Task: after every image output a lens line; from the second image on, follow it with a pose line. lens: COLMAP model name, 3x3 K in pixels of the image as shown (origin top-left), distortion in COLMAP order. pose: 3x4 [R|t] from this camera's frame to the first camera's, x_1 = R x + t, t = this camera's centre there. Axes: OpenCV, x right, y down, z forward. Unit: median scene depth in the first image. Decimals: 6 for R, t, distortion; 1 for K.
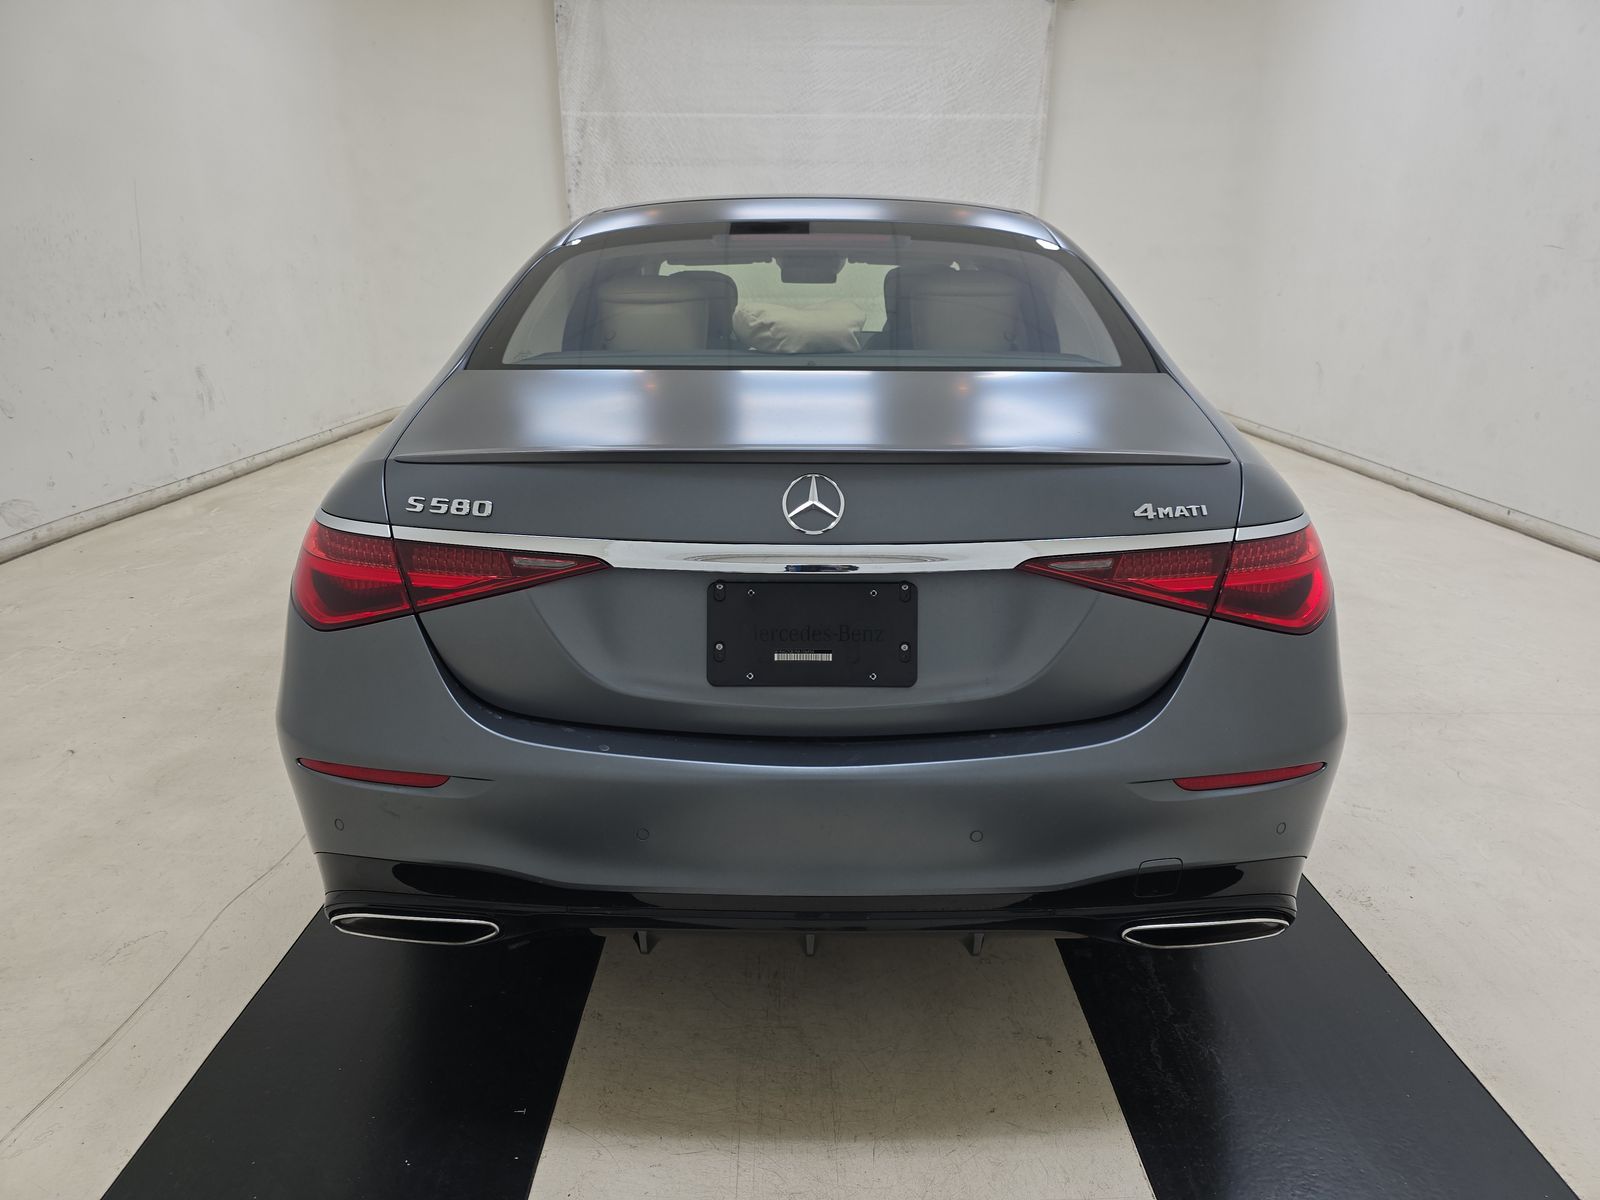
lens RADIAL K [[1071.3, 0, 801.6], [0, 1071.3, 636.0], [0, 0, 1]] dist [0.043506, -0.042769]
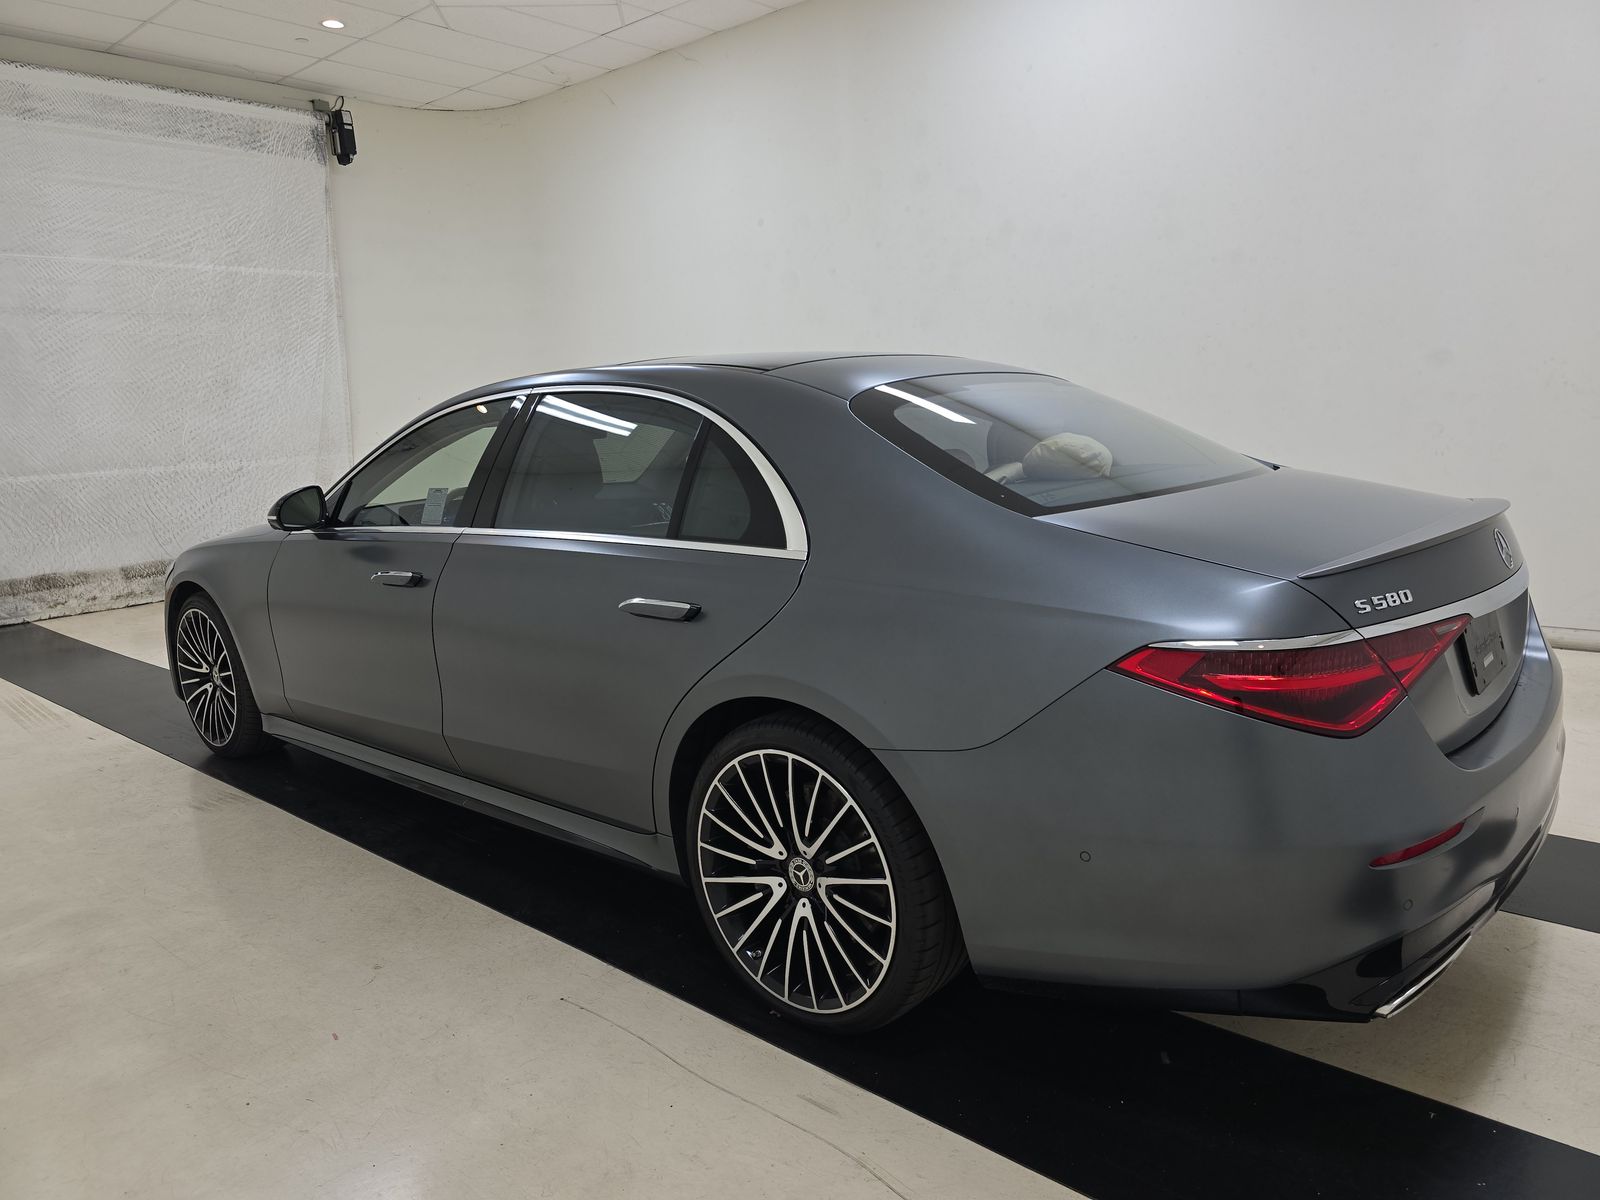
lens RADIAL K [[1071.3, 0, 801.6], [0, 1071.3, 636.0], [0, 0, 1]] dist [0.043506, -0.042769]
pose [[0.654987, -0.190569, 0.731215, -0.278593], [0.284859, 0.958555, -0.005345, -0.044766], [-0.699891, 0.211794, 0.682126, 0.111608]]
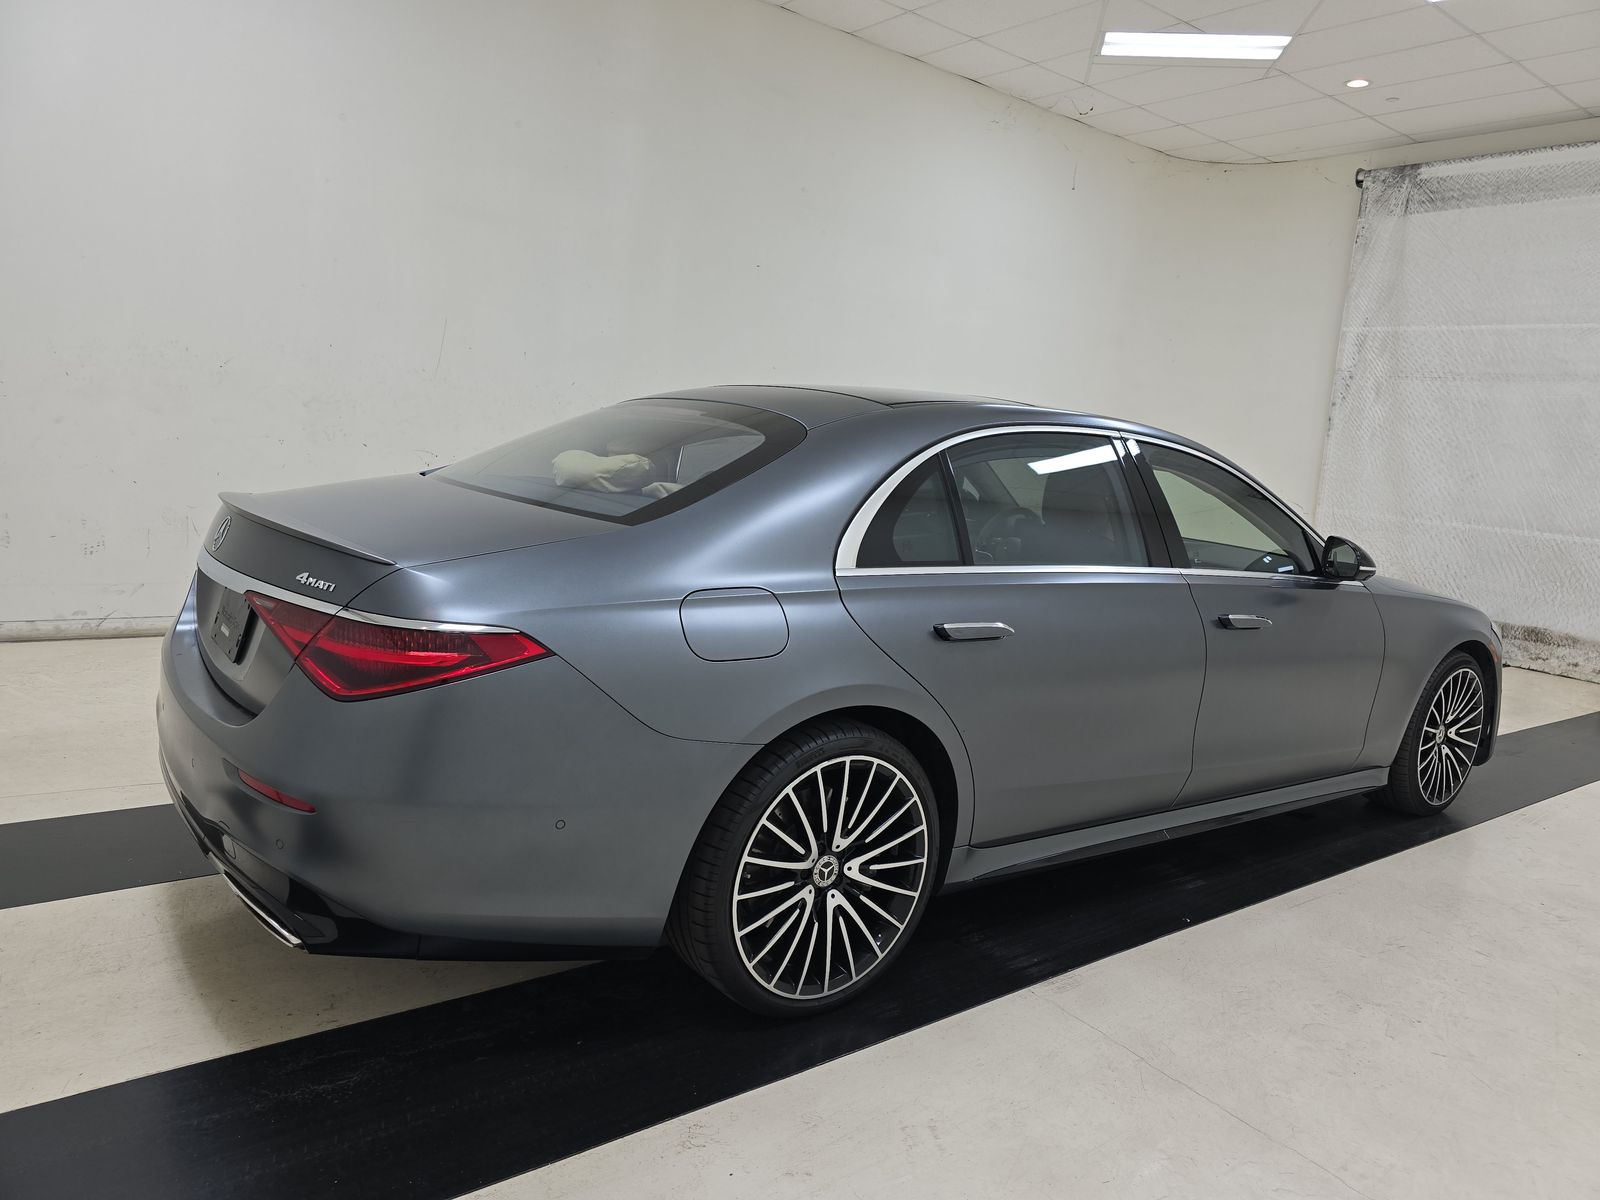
lens RADIAL K [[1071.3, 0, 801.6], [0, 1071.3, 636.0], [0, 0, 1]] dist [0.043506, -0.042769]
pose [[0.593623, 0.196867, -0.780292, 0.303668], [-0.336294, 0.941580, -0.018283, -0.039890], [0.731108, 0.273261, 0.625148, 0.105702]]
